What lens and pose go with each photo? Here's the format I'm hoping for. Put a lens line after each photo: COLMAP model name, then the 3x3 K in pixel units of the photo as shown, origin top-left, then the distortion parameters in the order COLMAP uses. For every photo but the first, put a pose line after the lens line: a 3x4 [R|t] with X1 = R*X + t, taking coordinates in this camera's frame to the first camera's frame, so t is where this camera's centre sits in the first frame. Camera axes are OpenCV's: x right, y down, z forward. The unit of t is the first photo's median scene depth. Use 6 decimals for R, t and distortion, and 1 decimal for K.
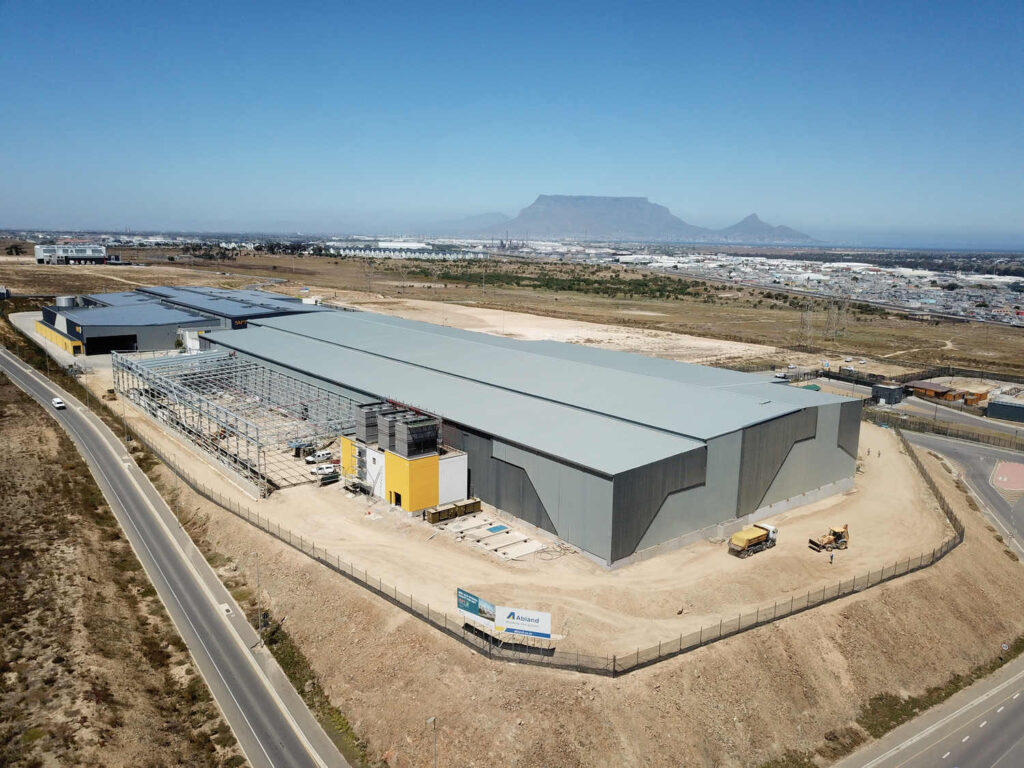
lens RADIAL K [[784.1, 0, 518.8], [0, 784.1, 387.1], [0, 0, 1]] dist [0.003487, 0.002618]
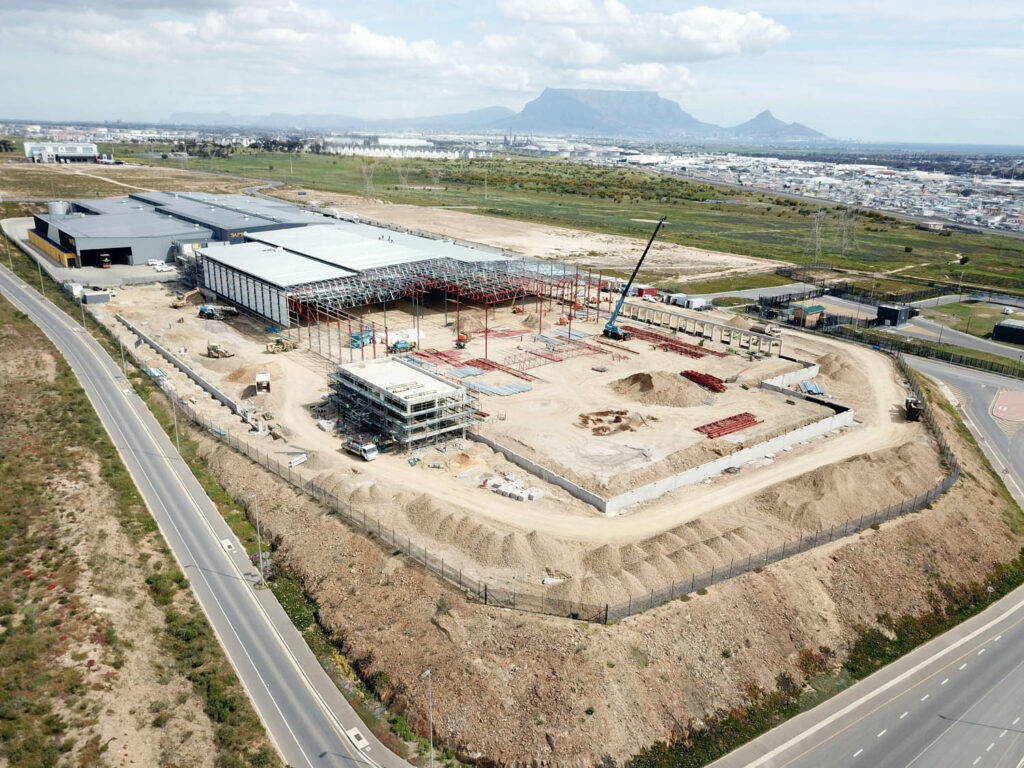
lens RADIAL K [[784.1, 0, 518.8], [0, 784.1, 387.1], [0, 0, 1]] dist [0.003487, 0.002618]
pose [[0.999956, 0.008896, -0.002827, 0.001017], [-0.008476, 0.992223, 0.124183, -0.008411], [0.003909, -0.124154, 0.992255, 0.002839]]
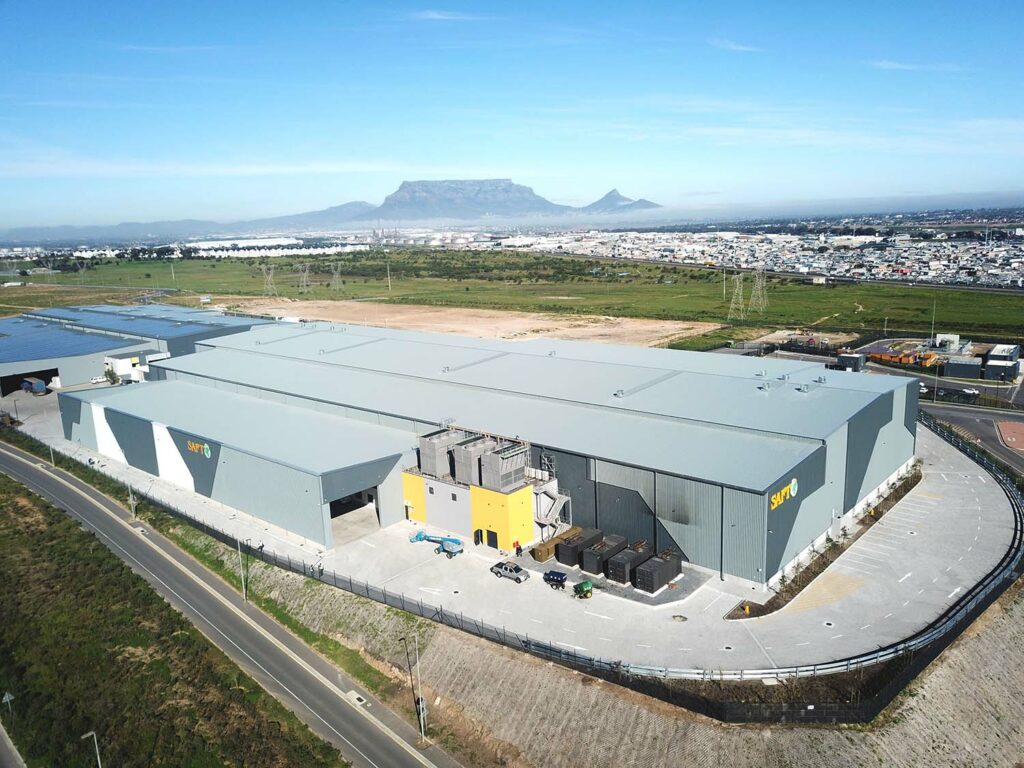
lens RADIAL K [[784.1, 0, 518.8], [0, 784.1, 387.1], [0, 0, 1]] dist [0.003487, 0.002618]
pose [[0.984457, -0.090168, 0.150710, -0.049866], [0.087304, 0.995855, 0.025531, -0.010110], [-0.152388, -0.011977, 0.988248, 0.022270]]
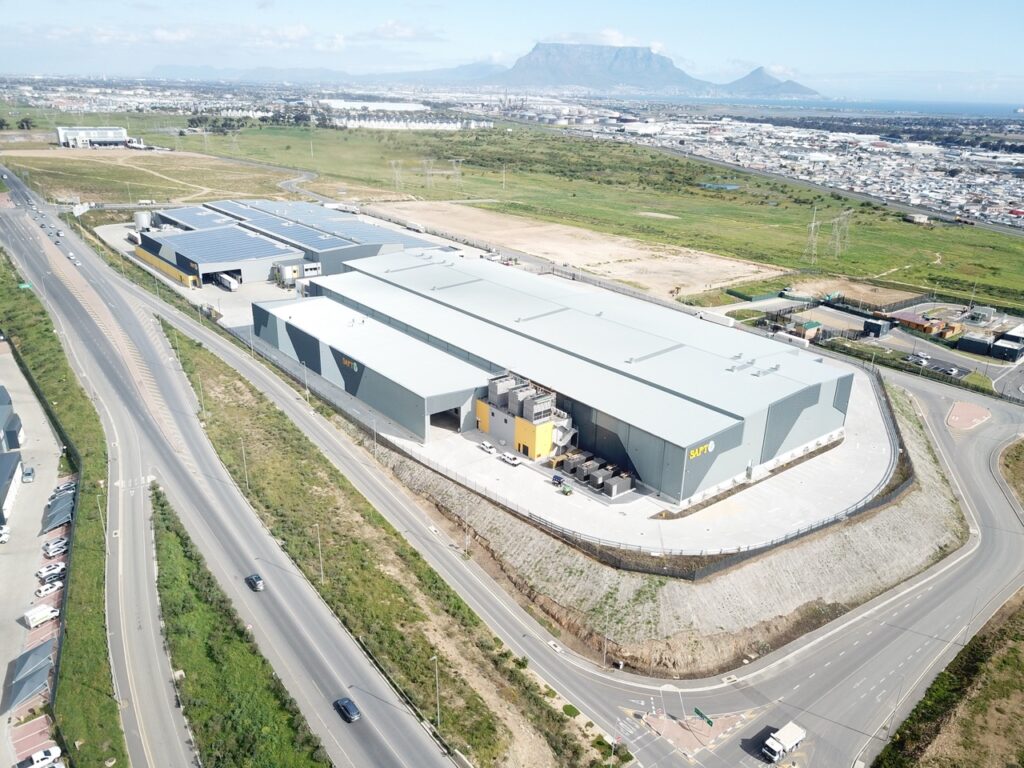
lens RADIAL K [[784.1, 0, 518.8], [0, 784.1, 387.1], [0, 0, 1]] dist [0.003487, 0.002618]
pose [[0.999896, 0.009473, 0.010858, -0.037439], [-0.011229, 0.984466, 0.175217, -0.045441], [-0.009030, -0.175321, 0.984470, -0.080619]]
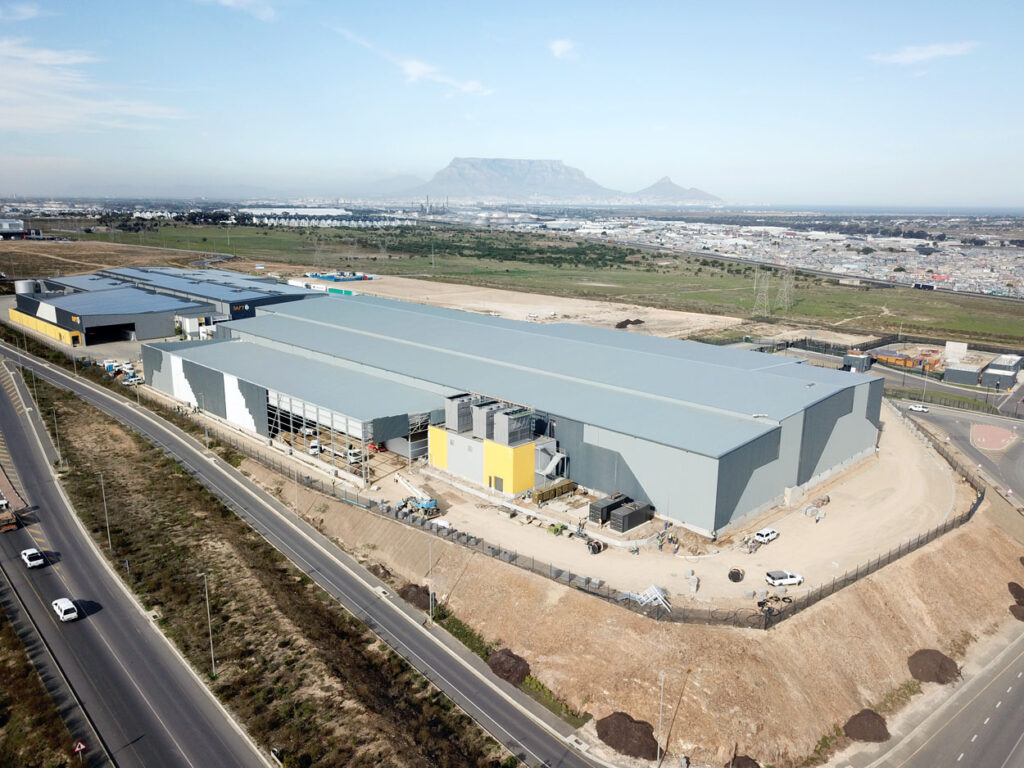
lens RADIAL K [[786.2, 0, 518.7], [0, 786.2, 386.5], [0, 0, 1]] dist [0.001519, 0.000969]
pose [[0.994332, -0.029772, 0.102062, -0.048005], [0.025287, 0.998669, 0.044958, -0.008355], [-0.103264, -0.042123, 0.993762, -0.018009]]
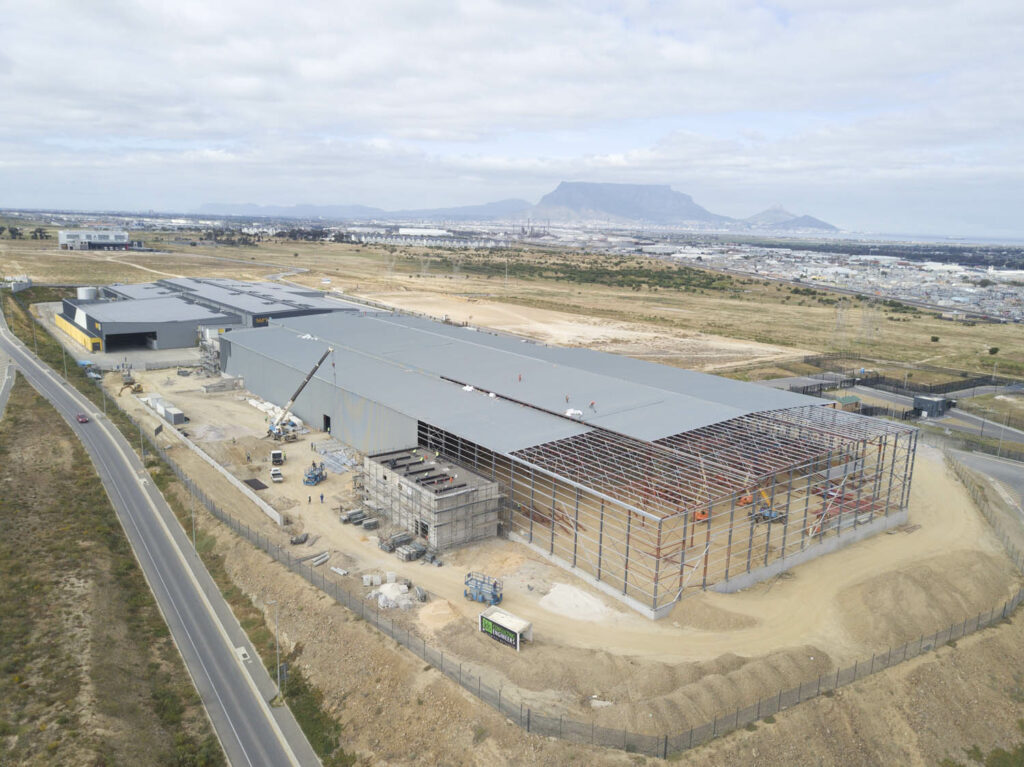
lens RADIAL K [[785.2, 0, 518.5], [0, 785.2, 385.4], [0, 0, 1]] dist [0.003030, 0.004979]
pose [[0.999580, 0.017004, -0.023468, -0.004546], [-0.016664, 0.999755, 0.014599, -0.009568], [0.023710, -0.014201, 0.999618, 0.012267]]
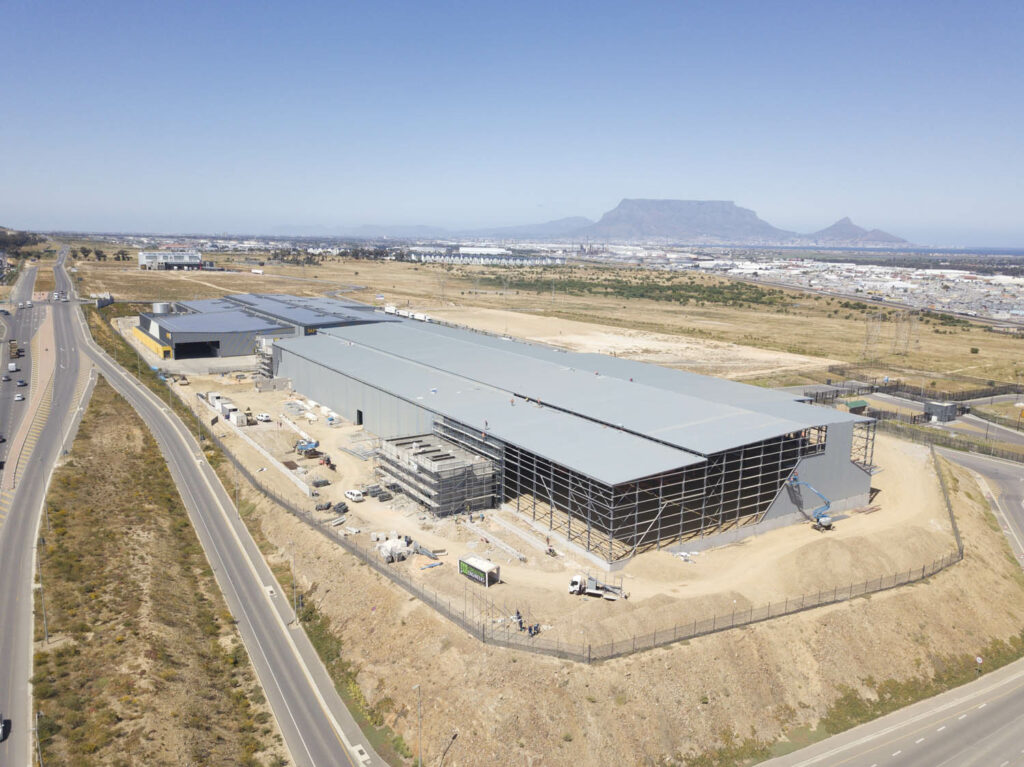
lens RADIAL K [[785.2, 0, 518.5], [0, 785.2, 385.4], [0, 0, 1]] dist [0.003030, 0.004979]
pose [[0.994647, 0.019505, -0.101478, 0.016777], [-0.020212, 0.999778, -0.005947, -0.003098], [0.101340, 0.007966, 0.994820, -0.018743]]
